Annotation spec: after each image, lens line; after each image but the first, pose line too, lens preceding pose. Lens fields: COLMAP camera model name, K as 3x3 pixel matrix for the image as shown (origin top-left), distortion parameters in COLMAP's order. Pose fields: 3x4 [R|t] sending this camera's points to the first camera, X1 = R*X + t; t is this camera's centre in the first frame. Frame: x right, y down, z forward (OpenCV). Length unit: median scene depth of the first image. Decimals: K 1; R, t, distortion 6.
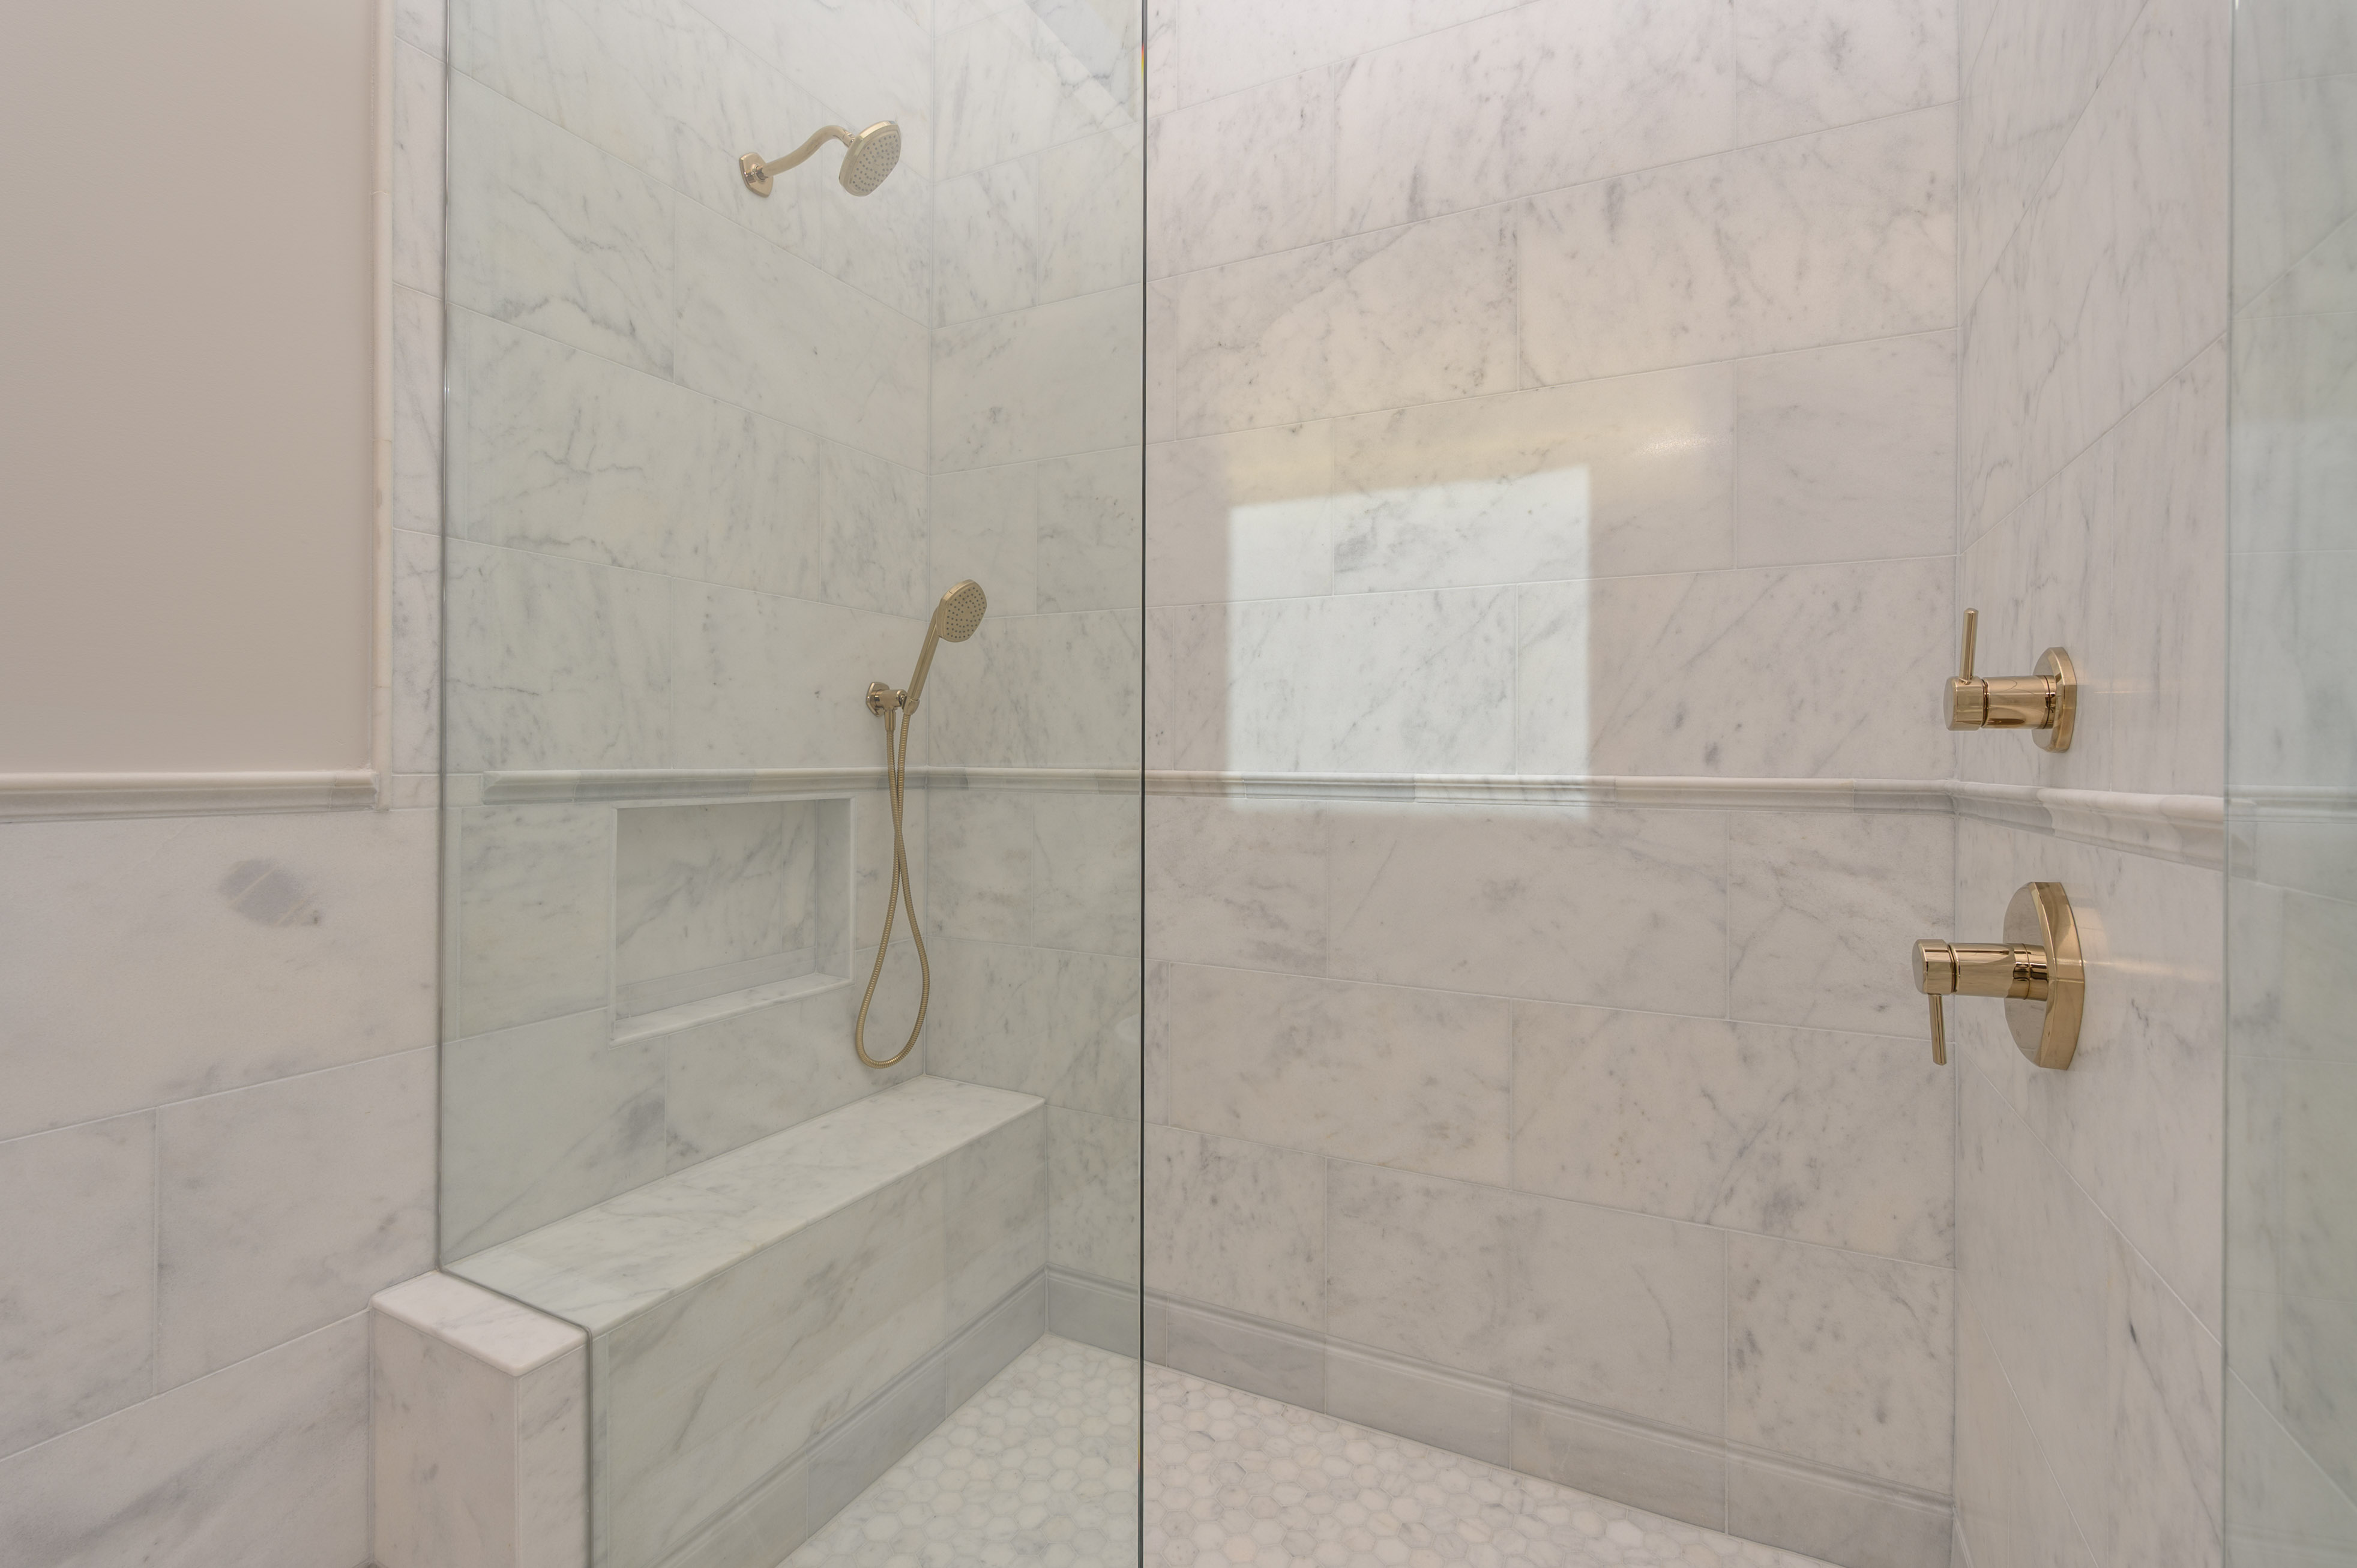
lens RADIAL K [[1059.6, 0, 1185.7], [0, 1059.6, 758.8], [0, 0, 1]] dist [-0.005386, -0.000569]
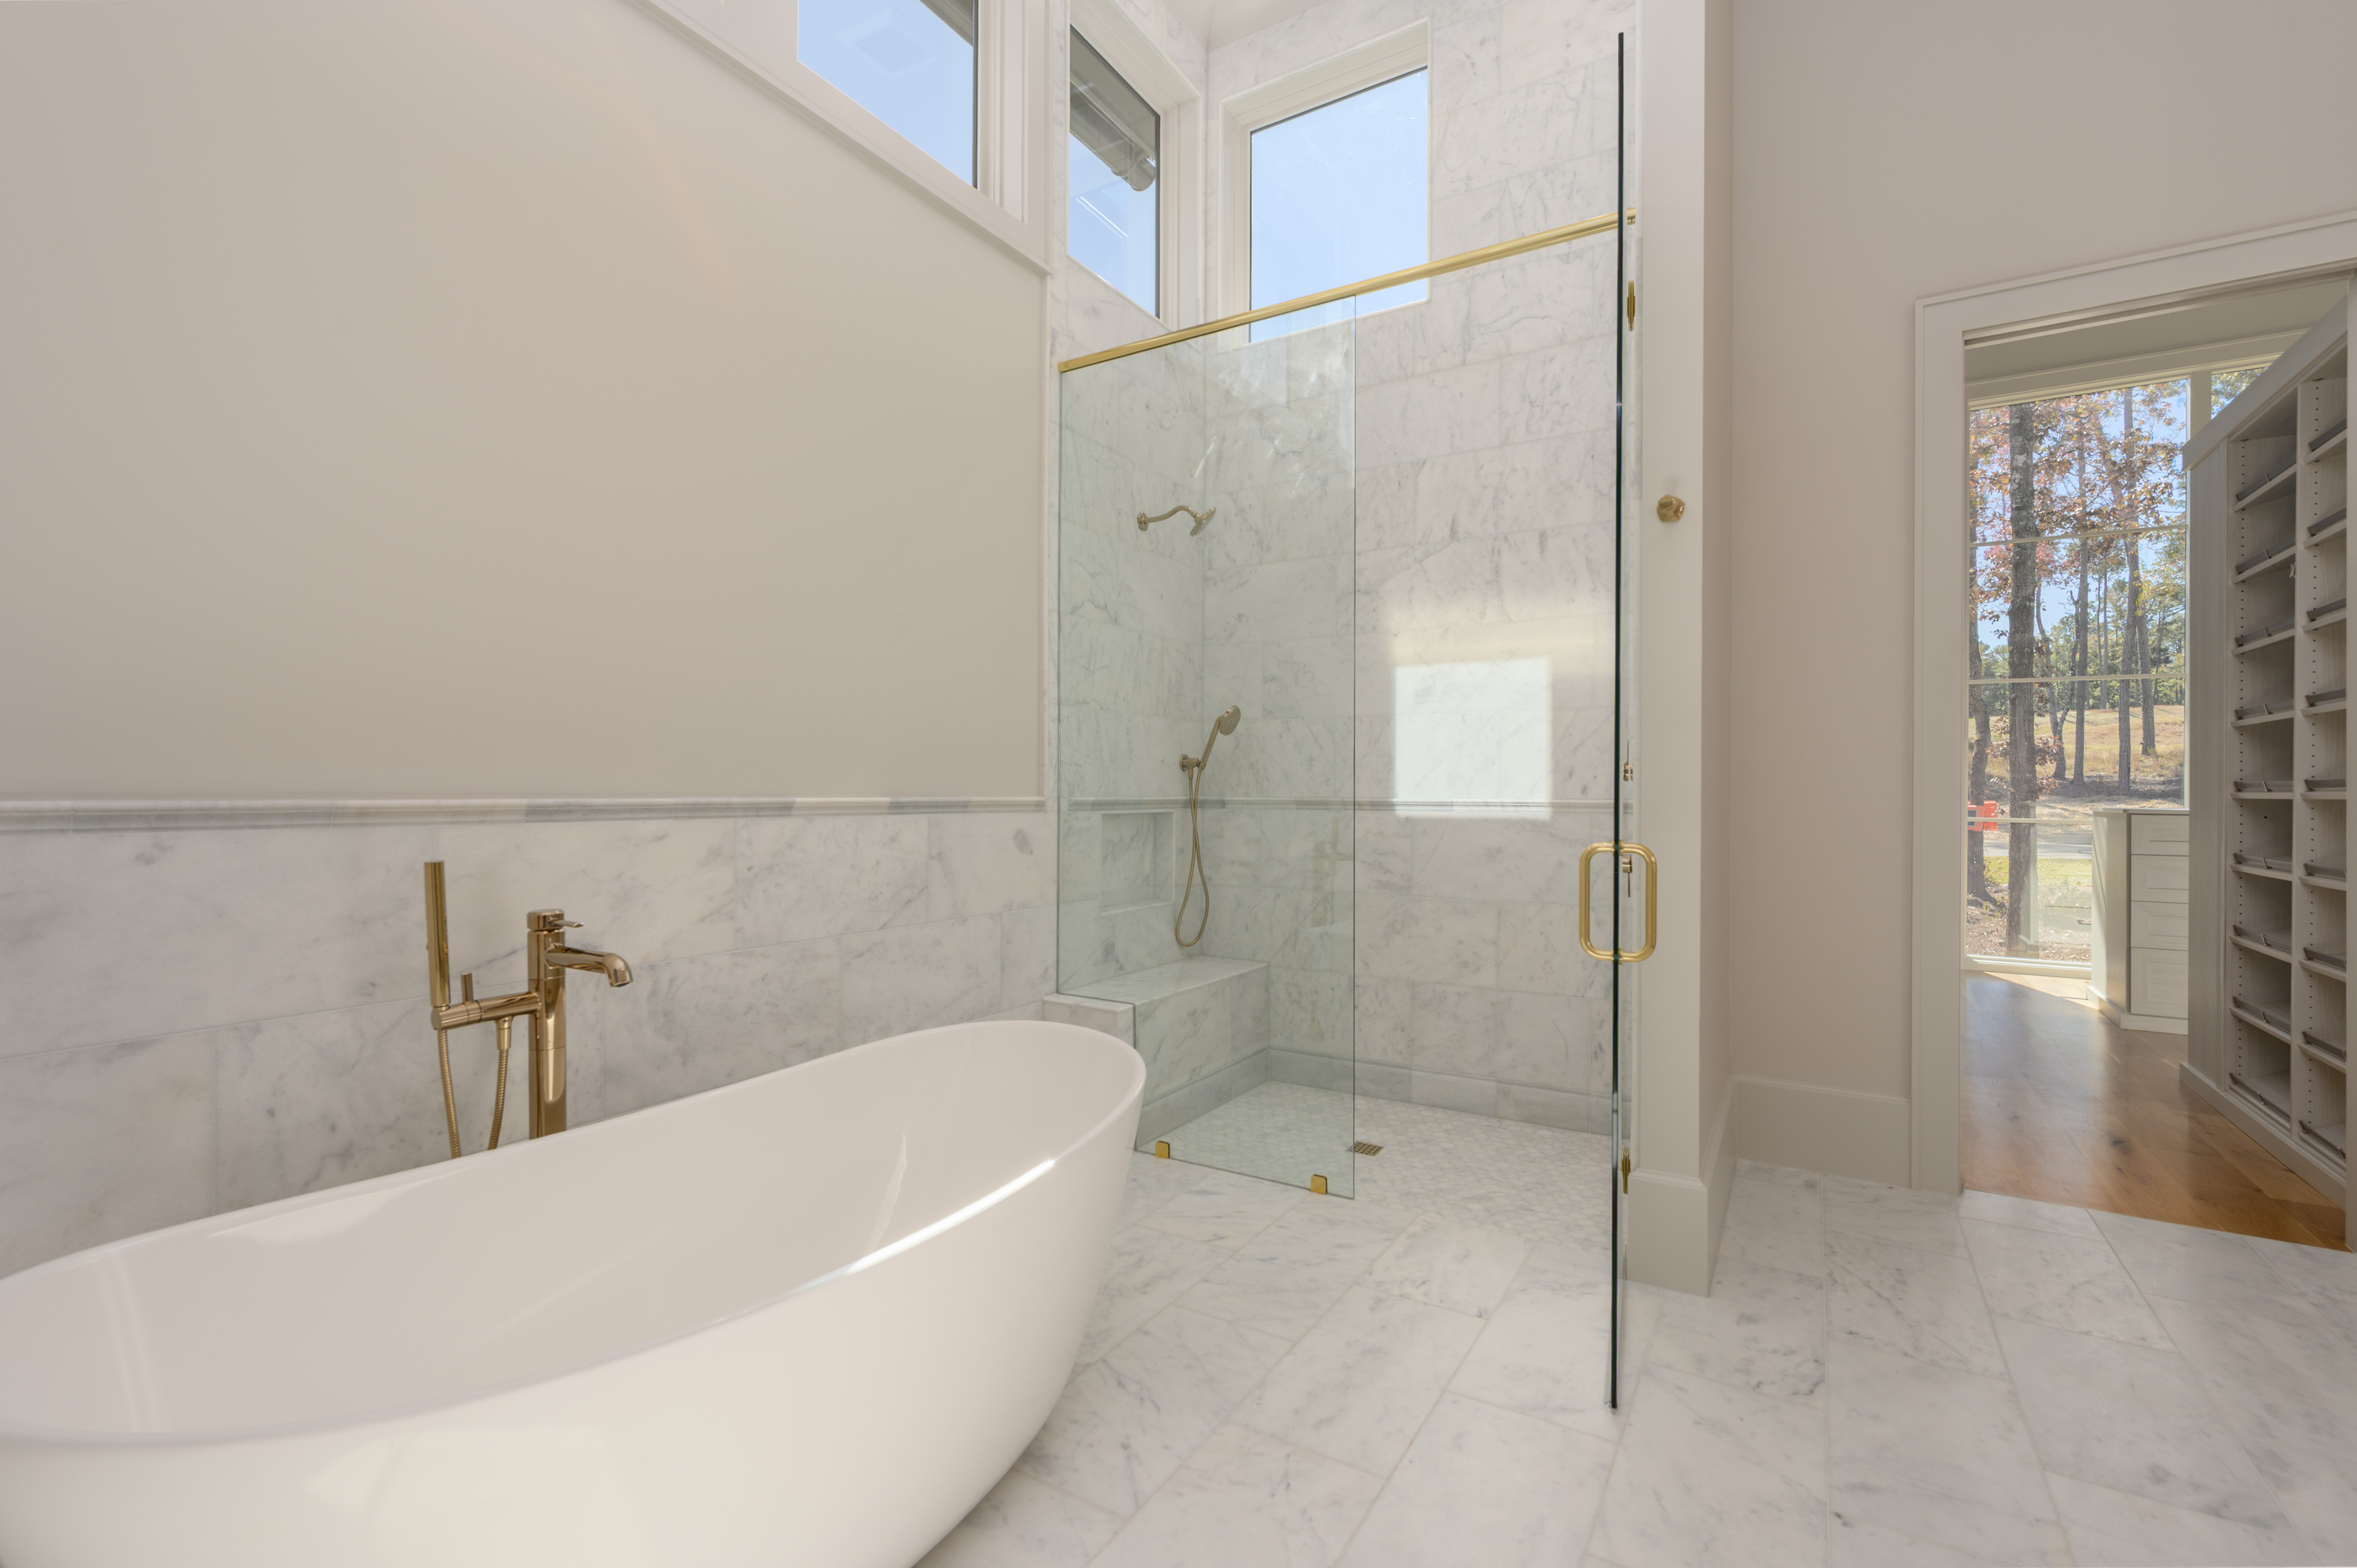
lens RADIAL K [[1059.6, 0, 1181.8], [0, 1059.6, 802.0], [0, 0, 1]] dist [-0.005386, -0.000569]
pose [[0.996805, -0.001243, -0.079870, -0.161618], [0.001737, 0.999980, 0.006113, 0.006268], [0.079861, -0.006232, 0.996787, -1.195688]]
